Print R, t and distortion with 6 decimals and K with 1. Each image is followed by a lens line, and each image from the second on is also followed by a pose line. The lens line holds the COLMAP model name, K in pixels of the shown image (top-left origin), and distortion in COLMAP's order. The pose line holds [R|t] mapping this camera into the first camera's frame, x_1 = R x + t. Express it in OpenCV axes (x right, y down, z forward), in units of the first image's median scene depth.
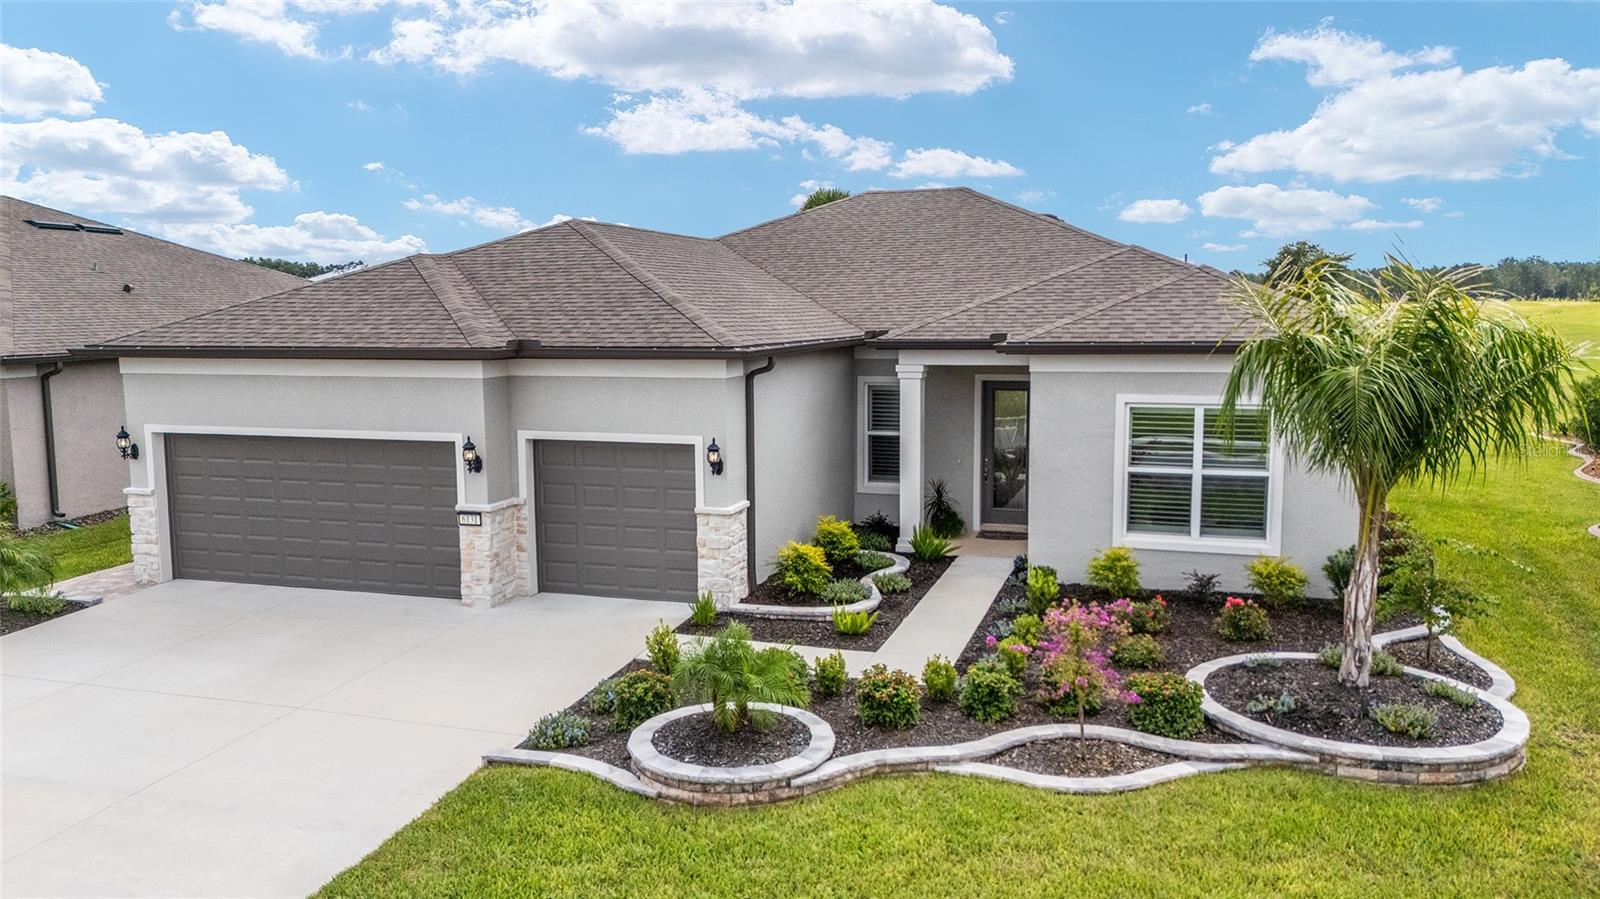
lens RADIAL K [[1187.7, 0, 800.0], [0, 1187.7, 449.5], [0, 0, 1]] dist [0.081362, -0.089209]
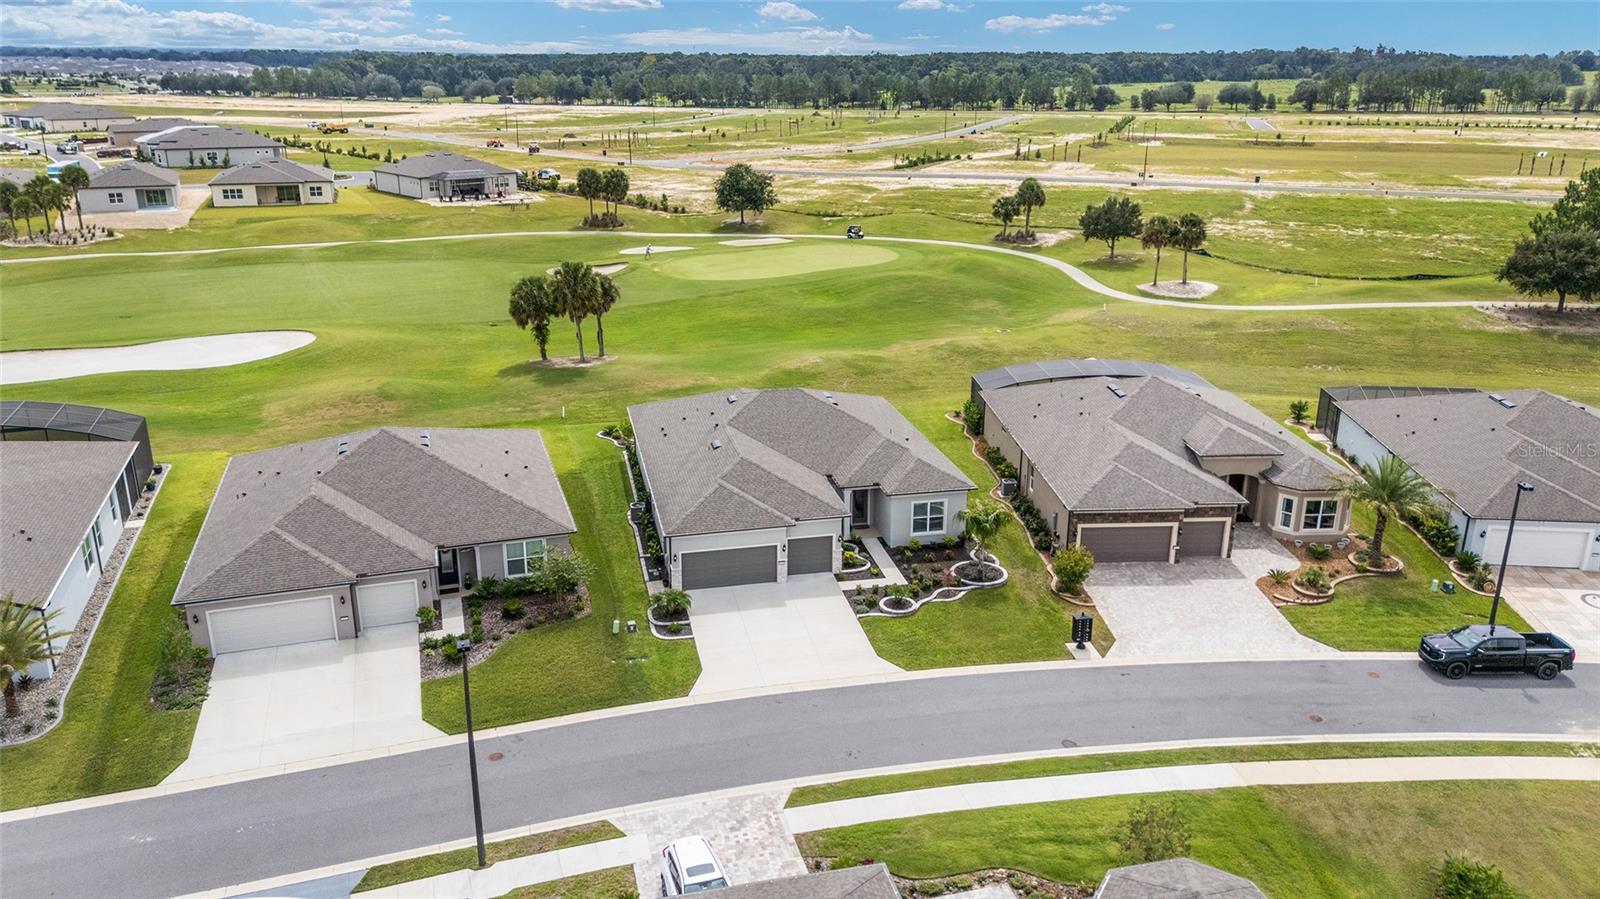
lens RADIAL K [[1179.4, 0, 793.4], [0, 1179.4, 448.8], [0, 0, 1]] dist [0.081355, -0.100064]
pose [[0.865884, -0.150002, 0.477226, -2.803351], [0.054654, 0.976641, 0.207813, -1.531130], [-0.497251, -0.153859, 0.853855, -3.132580]]
